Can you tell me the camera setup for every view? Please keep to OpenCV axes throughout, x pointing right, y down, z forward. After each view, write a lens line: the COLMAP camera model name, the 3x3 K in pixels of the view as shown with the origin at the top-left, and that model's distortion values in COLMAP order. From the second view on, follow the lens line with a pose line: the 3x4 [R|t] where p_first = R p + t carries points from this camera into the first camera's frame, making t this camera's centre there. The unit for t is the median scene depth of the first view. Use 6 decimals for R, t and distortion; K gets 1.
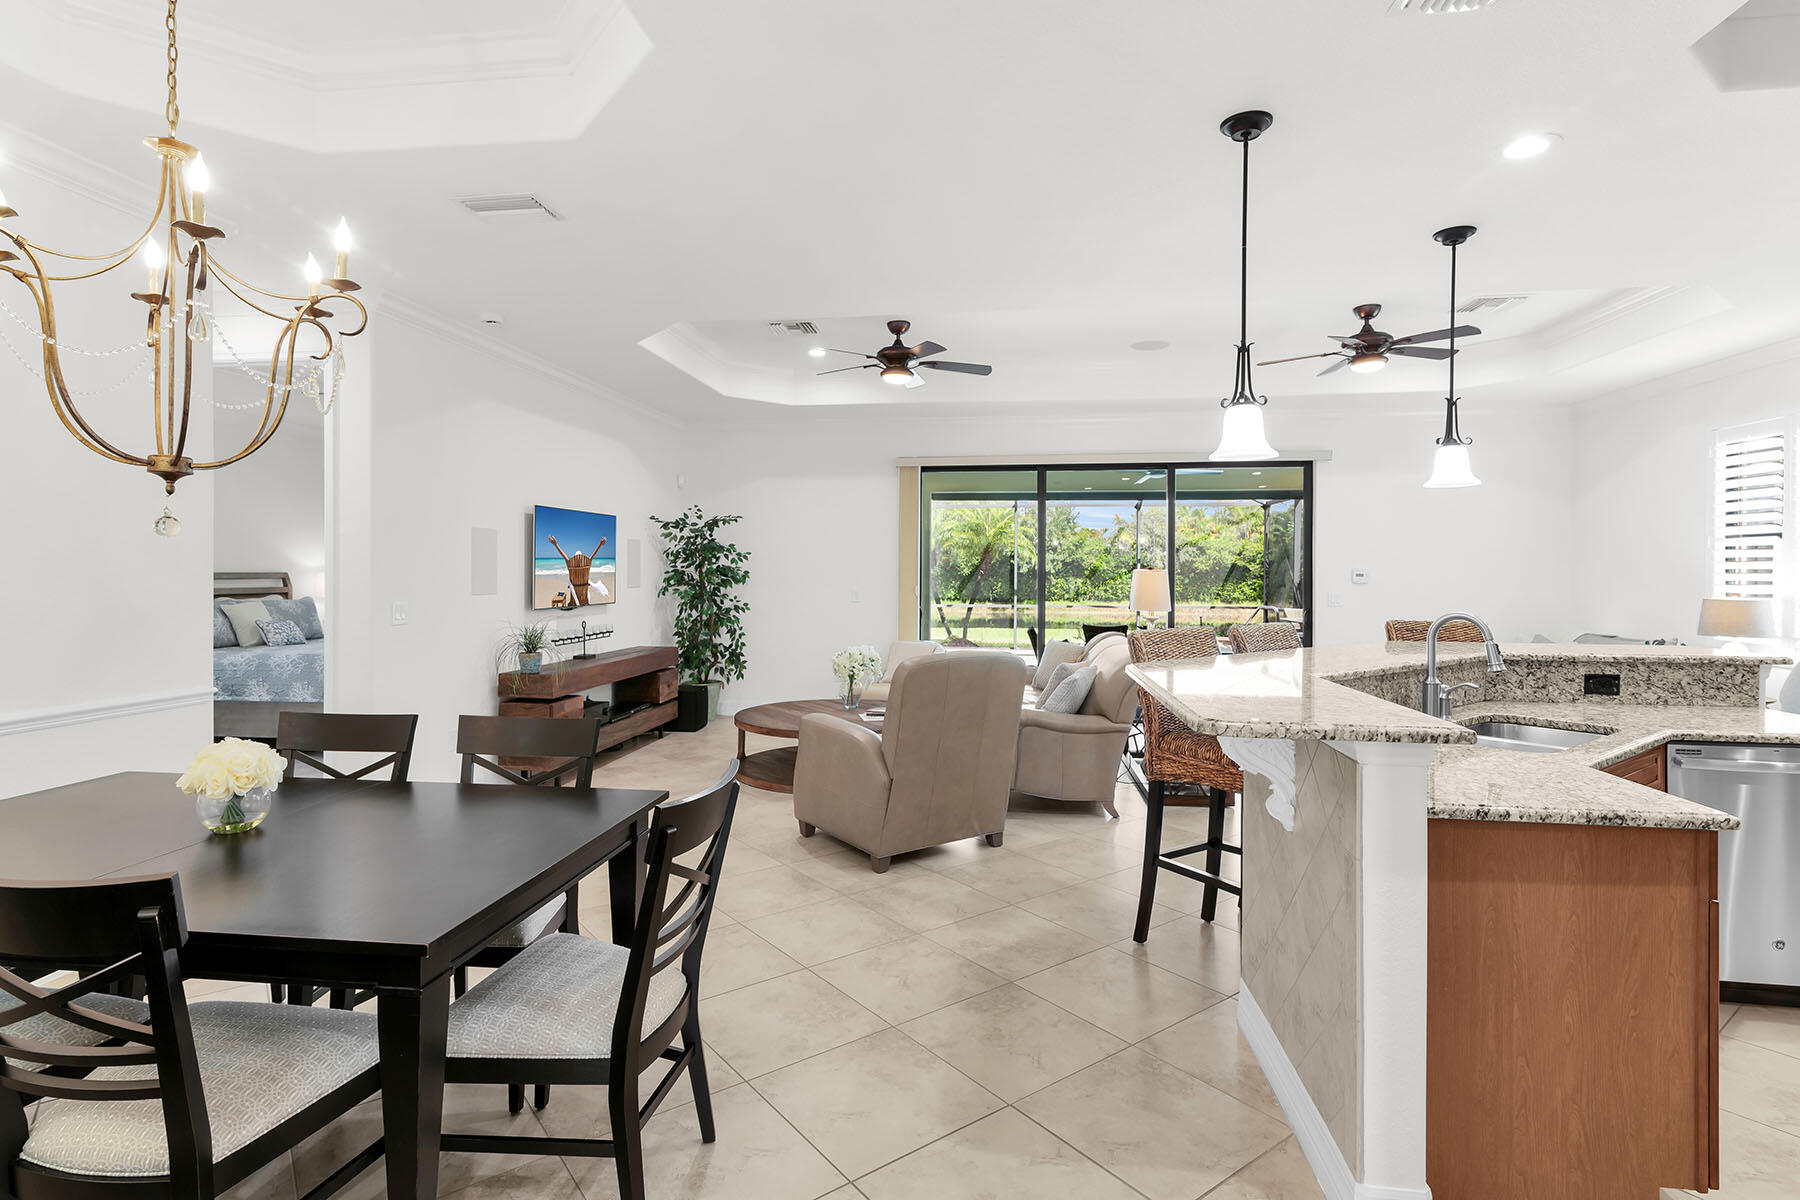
lens RADIAL K [[888.0, 0, 898.6], [0, 888.0, 564.4], [0, 0, 1]] dist [0.002492, 0.019818]
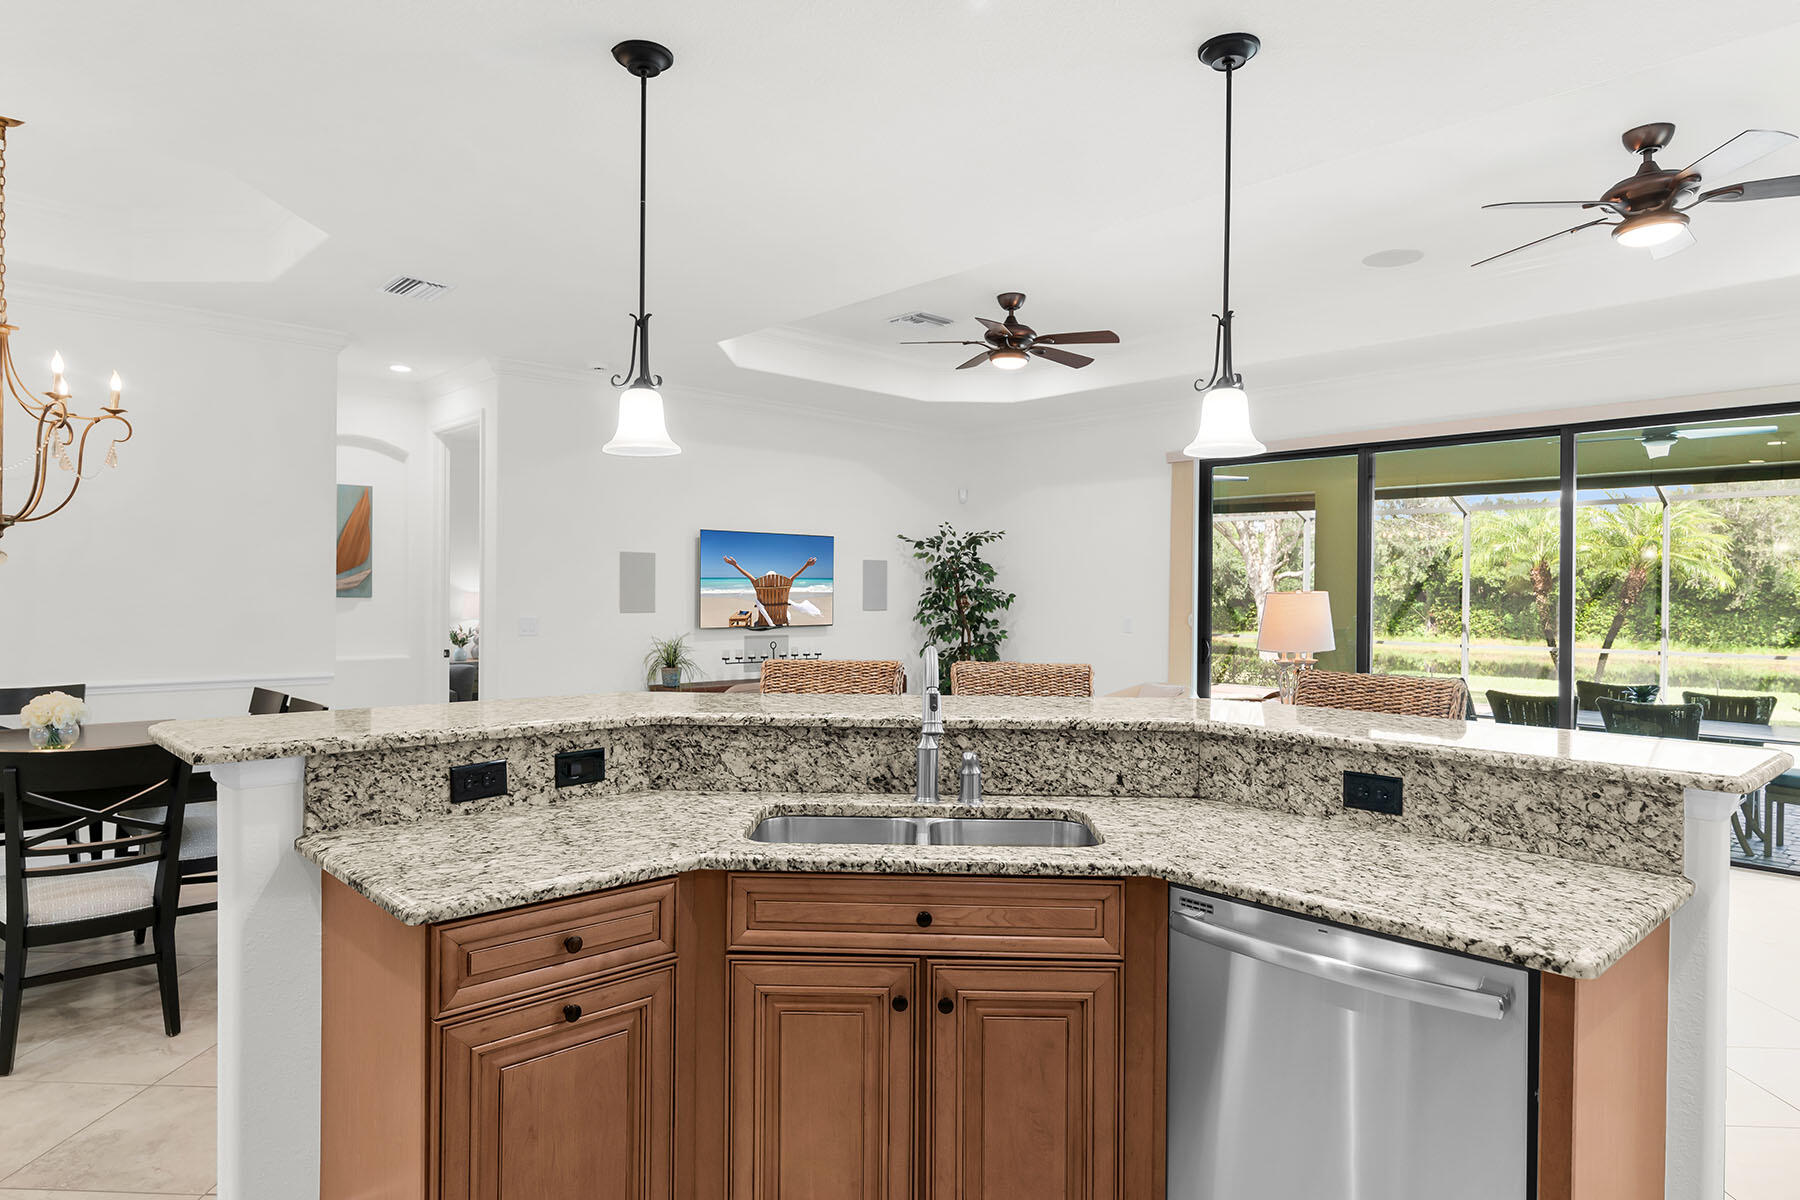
lens RADIAL K [[1048.0, 0, 895.6], [0, 1048.0, 593.4], [0, 0, 1]] dist [0.000619, 0.000045]
pose [[0.767314, 0.008368, -0.641217, 0.587815], [-0.008466, 0.999960, 0.002920, 0.006404], [0.641216, 0.003188, 0.767354, 0.186303]]
